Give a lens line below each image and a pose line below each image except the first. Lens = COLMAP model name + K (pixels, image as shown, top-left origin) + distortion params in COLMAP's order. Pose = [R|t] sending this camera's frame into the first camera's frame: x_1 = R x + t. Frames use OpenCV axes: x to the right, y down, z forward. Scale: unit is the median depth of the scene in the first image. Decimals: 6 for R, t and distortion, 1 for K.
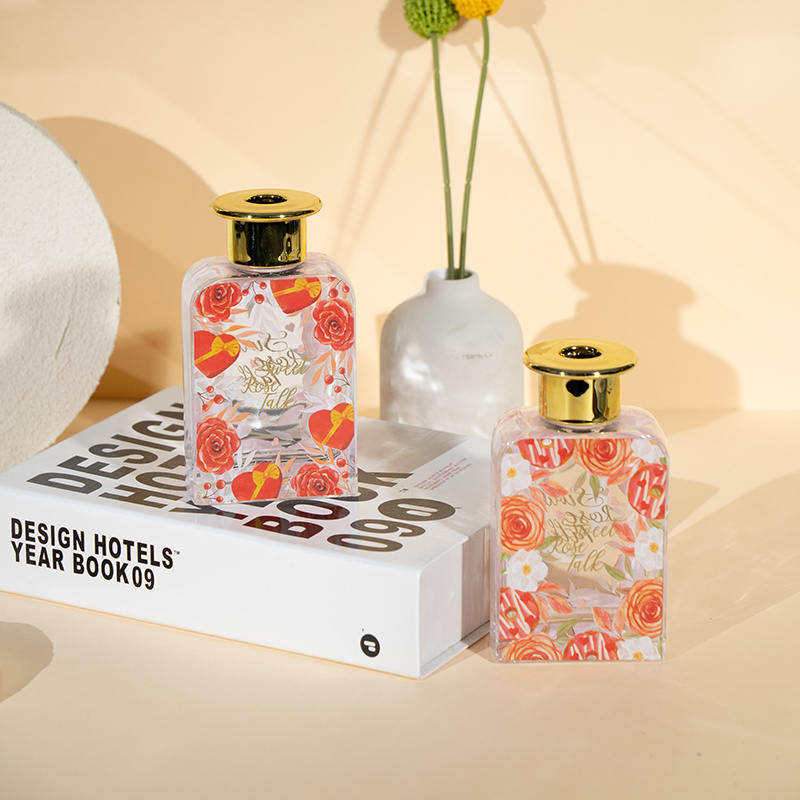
lens RADIAL K [[3748.3, 0, 400.0], [0, 3748.3, 400.0], [0, 0, 1]] dist [0.033193, 4.503431]
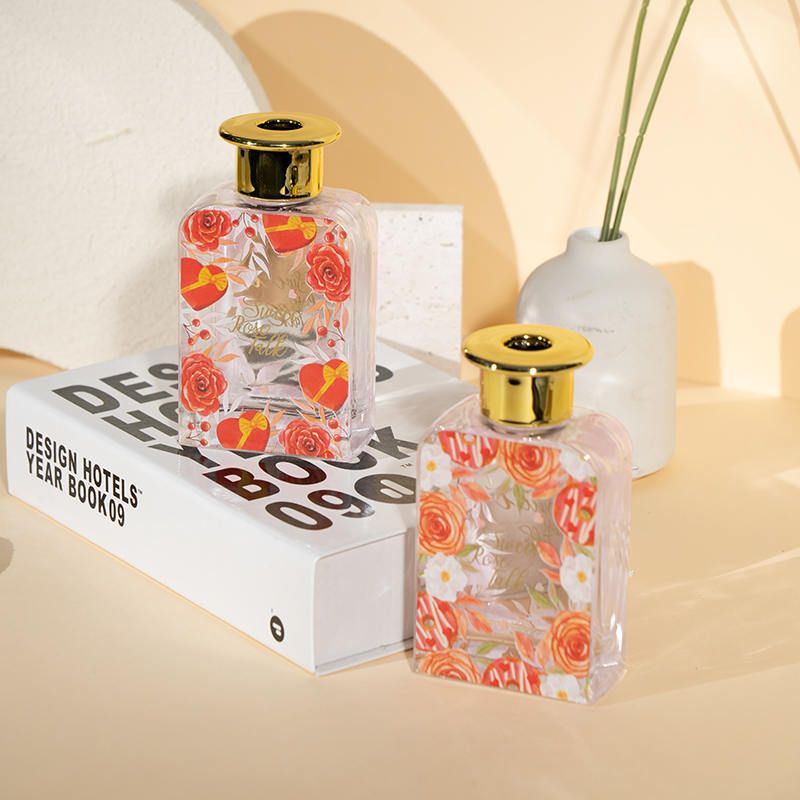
lens RADIAL K [[3748.3, 0, 400.0], [0, 3748.3, 400.0], [0, 0, 1]] dist [0.033193, 4.503431]
pose [[0.896264, 0.155459, -0.415384, 0.379544], [-0.137186, 0.987801, 0.073686, -0.058804], [0.421771, -0.009057, 0.906657, 0.188593]]
